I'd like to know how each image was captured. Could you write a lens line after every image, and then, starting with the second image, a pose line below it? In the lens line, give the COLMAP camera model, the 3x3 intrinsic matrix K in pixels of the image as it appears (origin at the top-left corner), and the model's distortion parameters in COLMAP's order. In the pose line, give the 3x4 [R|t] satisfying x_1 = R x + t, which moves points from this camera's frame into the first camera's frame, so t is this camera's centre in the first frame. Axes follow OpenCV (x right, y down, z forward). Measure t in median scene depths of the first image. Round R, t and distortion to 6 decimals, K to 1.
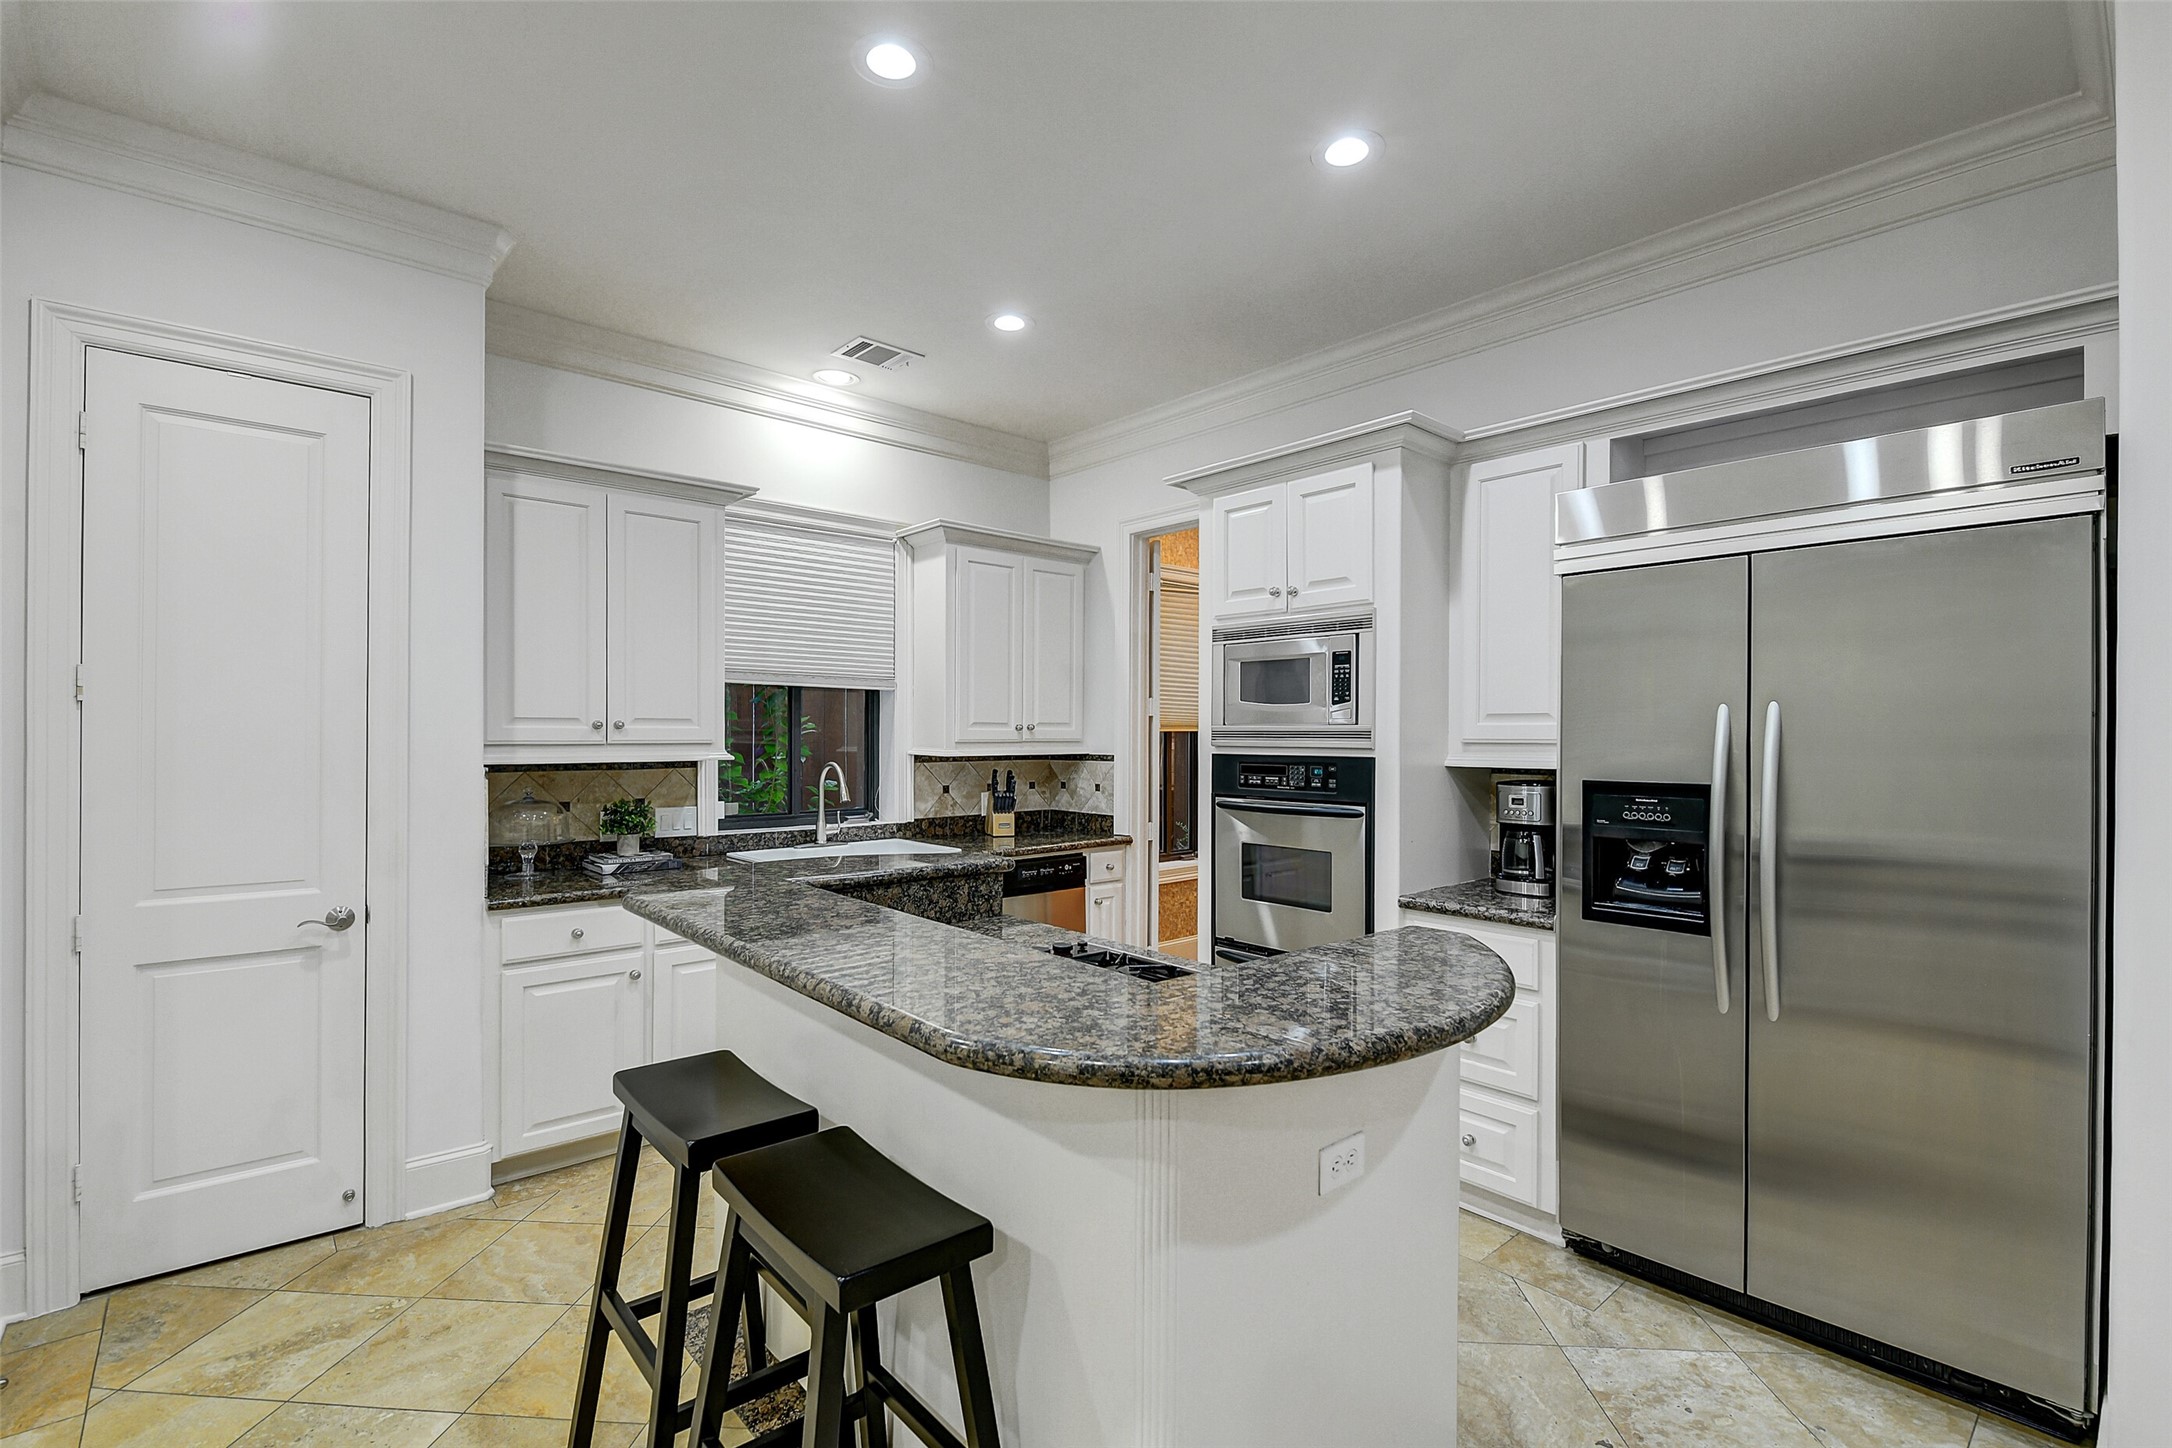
lens RADIAL K [[949.6, 0, 1088.4], [0, 949.6, 744.7], [0, 0, 1]] dist [-0.017183, -0.003963]
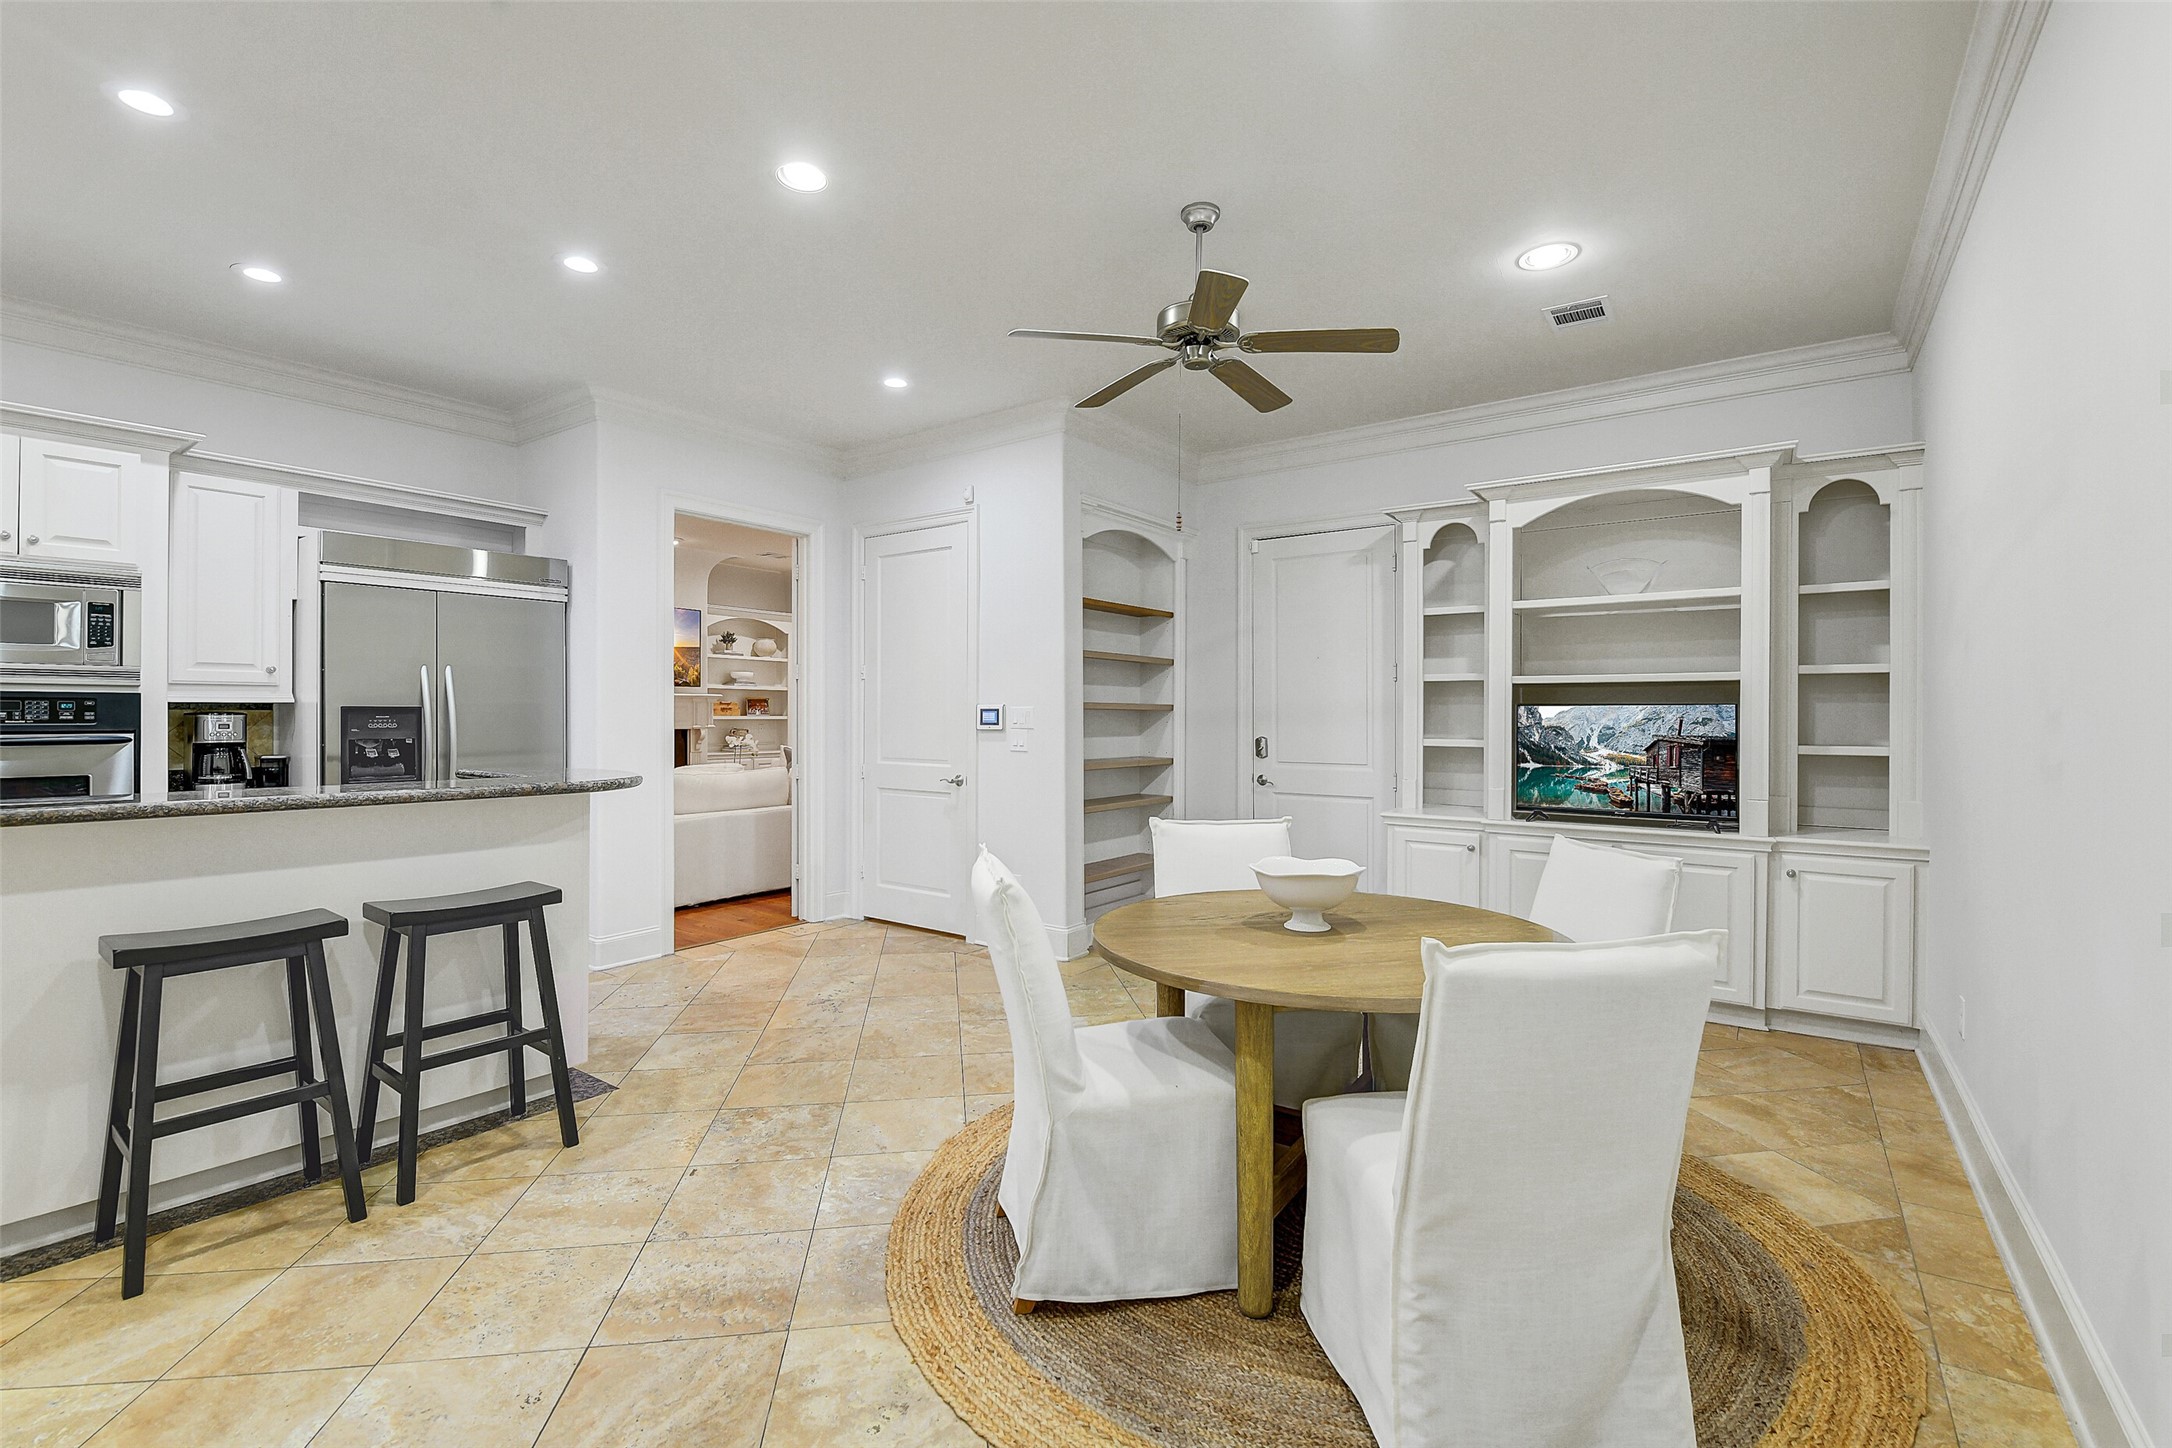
lens RADIAL K [[949.6, 0, 1108.6], [0, 949.6, 716.9], [0, 0, 1]] dist [-0.017183, -0.003963]
pose [[-0.234256, -0.003155, 0.972170, -1.147894], [0.008868, 0.999946, 0.005382, 0.048185], [-0.972135, 0.009882, -0.234215, 0.056081]]
